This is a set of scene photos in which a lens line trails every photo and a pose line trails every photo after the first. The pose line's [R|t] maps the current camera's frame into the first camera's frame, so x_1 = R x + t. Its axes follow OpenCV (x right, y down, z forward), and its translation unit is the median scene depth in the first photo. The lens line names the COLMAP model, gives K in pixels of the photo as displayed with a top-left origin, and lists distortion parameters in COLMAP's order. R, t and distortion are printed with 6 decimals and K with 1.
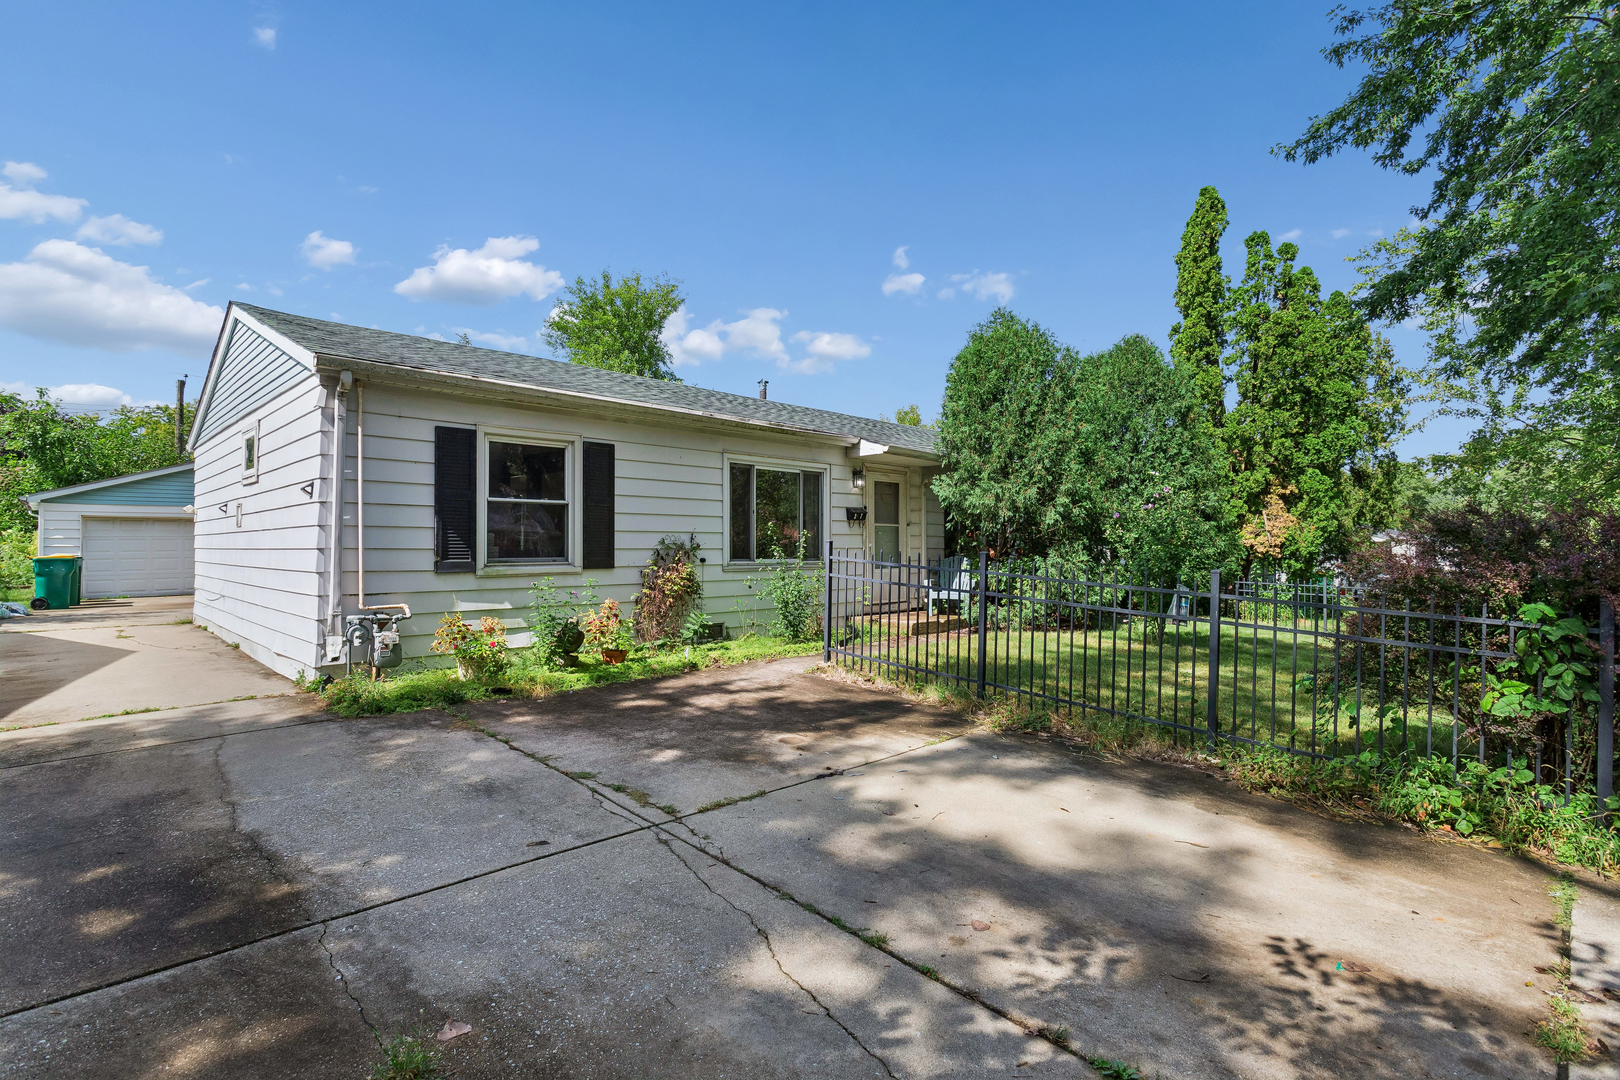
lens RADIAL K [[776.6, 0, 808.0], [0, 776.6, 529.1], [0, 0, 1]] dist [0.000436, 0.000627]
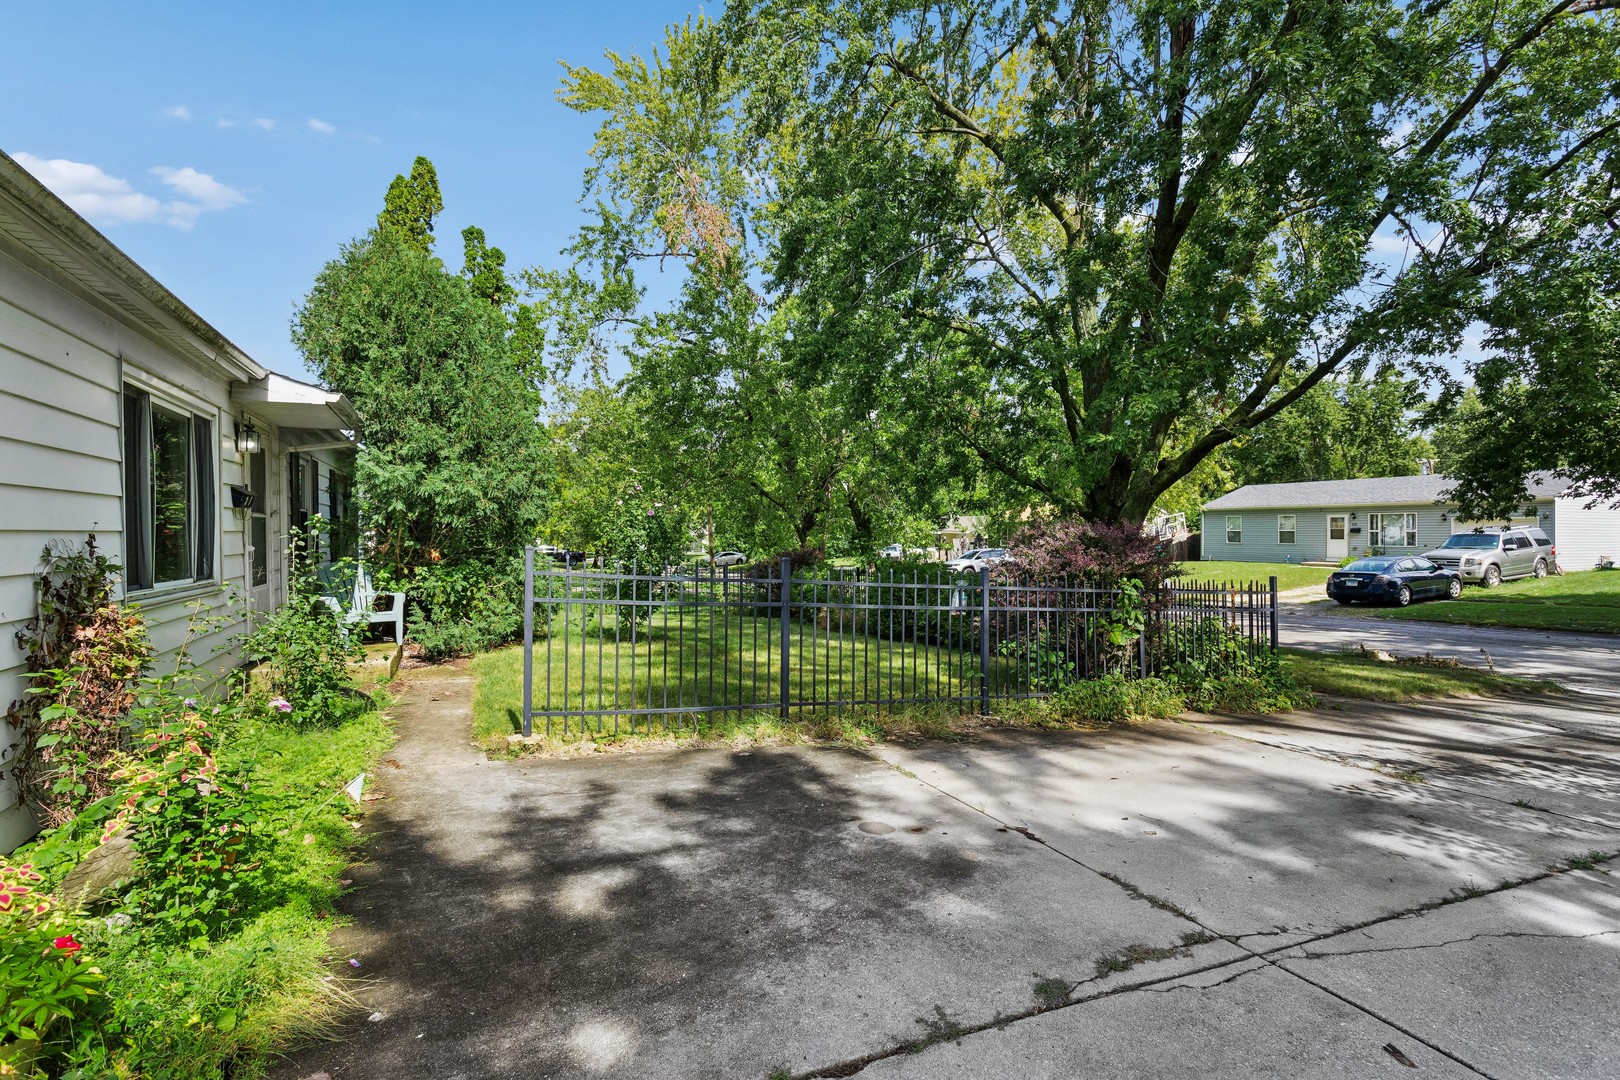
lens RADIAL K [[776.6, 0, 808.0], [0, 776.6, 529.1], [0, 0, 1]] dist [0.000436, 0.000627]
pose [[0.336830, 0.002586, 0.941562, -0.823357], [-0.016279, 0.999863, 0.003078, -0.008440], [-0.941425, -0.016364, 0.336826, 0.934283]]
